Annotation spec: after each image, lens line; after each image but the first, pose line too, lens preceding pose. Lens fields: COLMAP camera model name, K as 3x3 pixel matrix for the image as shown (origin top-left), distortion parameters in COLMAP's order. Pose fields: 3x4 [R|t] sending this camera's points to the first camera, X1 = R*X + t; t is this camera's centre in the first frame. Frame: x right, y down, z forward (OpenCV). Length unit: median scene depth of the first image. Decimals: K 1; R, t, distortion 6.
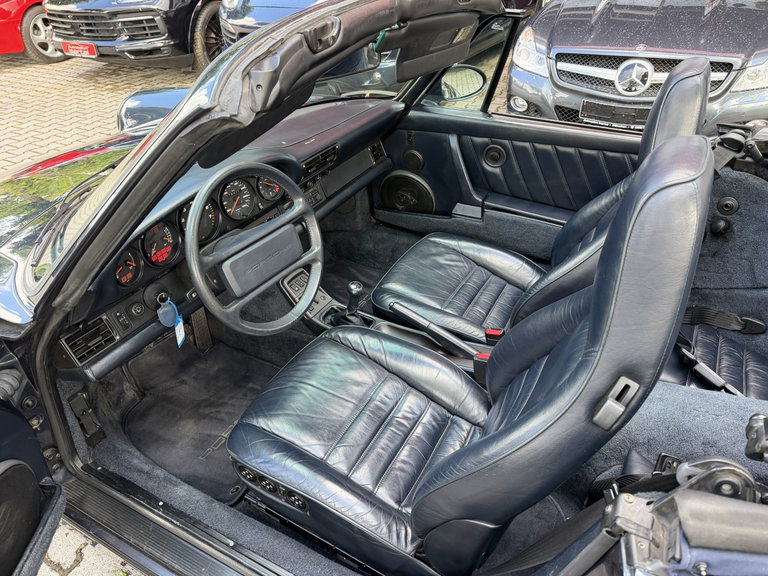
lens RADIAL K [[539.4, 0, 384.6], [0, 539.4, 289.4], [0, 0, 1]] dist [0.008613, -0.004730]
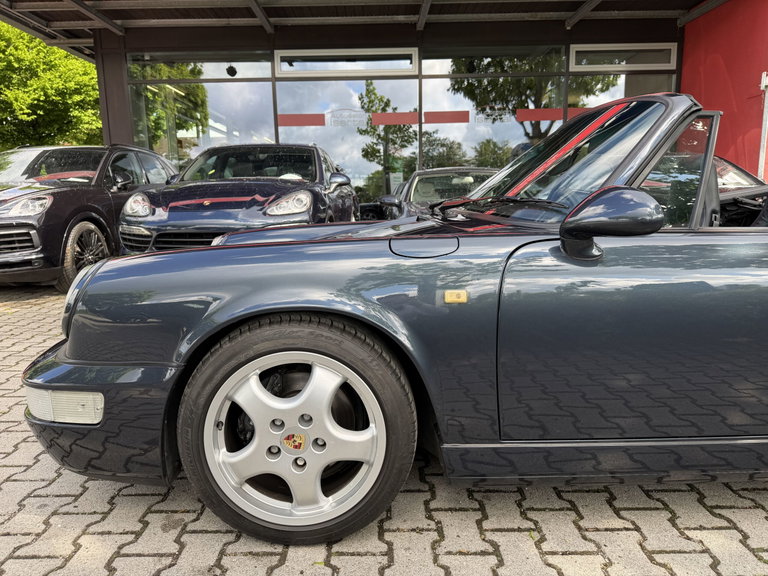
lens RADIAL K [[532.0, 0, 384.0], [0, 532.0, 288.0], [0, 0, 1]] dist [0.030006, -0.032936]
pose [[0.872722, -0.063077, 0.484126, -0.990446], [0.263953, 0.895160, -0.359191, 0.311578], [-0.410714, 0.441260, 0.797875, 0.015702]]
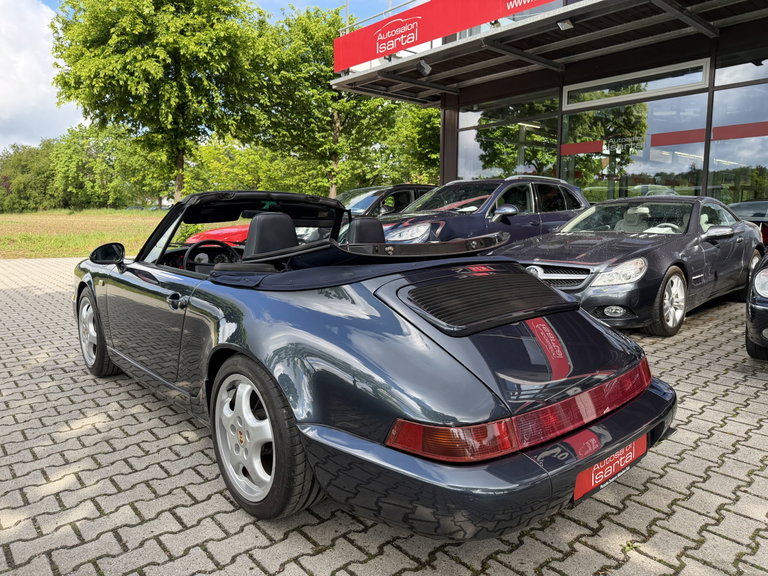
lens RADIAL K [[536.4, 0, 389.4], [0, 536.4, 290.2], [0, 0, 1]] dist [0.006622, -0.005138]
pose [[0.944327, 0.076513, -0.319987, 1.018430], [-0.208695, 0.891180, -0.402796, 0.648384], [0.254347, 0.447151, 0.857534, -0.763833]]
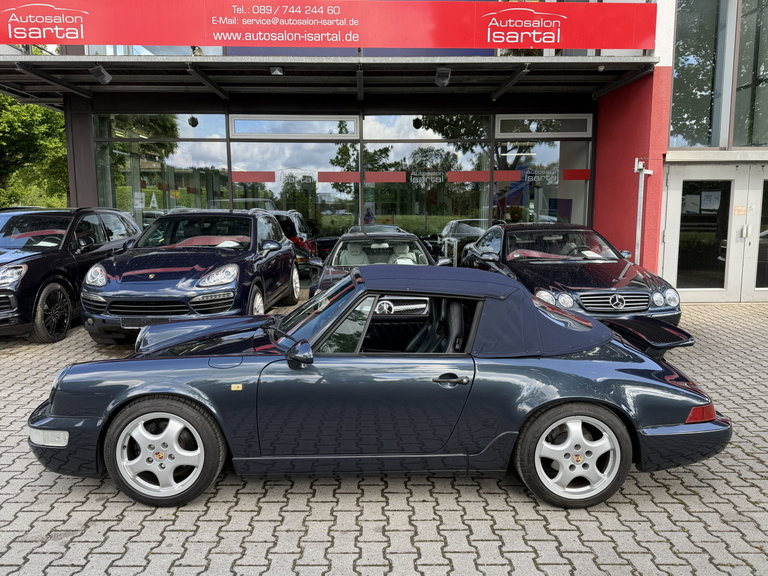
lens RADIAL K [[582.2, 0, 381.7], [0, 582.2, 291.8], [0, 0, 1]] dist [0.027201, -0.027180]
pose [[0.866424, -0.035236, 0.498064, -1.026579], [0.257085, 0.886606, -0.384496, 0.617655], [-0.428038, 0.461181, 0.777235, -1.125535]]
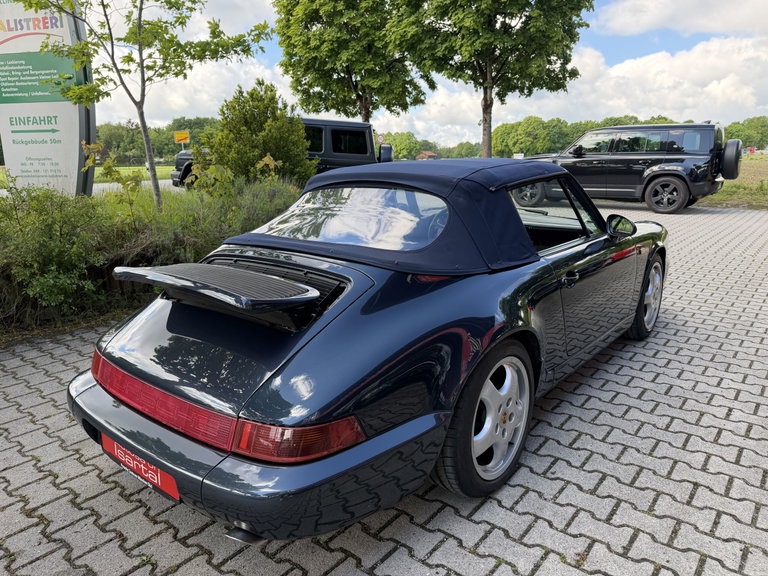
lens RADIAL K [[539.5, 0, 381.6], [0, 539.5, 290.5], [0, 0, 1]] dist [0.005119, -0.002204]
pose [[-0.186698, 0.255939, -0.948493, 1.911104], [-0.535289, 0.783064, 0.316664, -0.375361], [0.823778, 0.566838, -0.009195, 0.568242]]
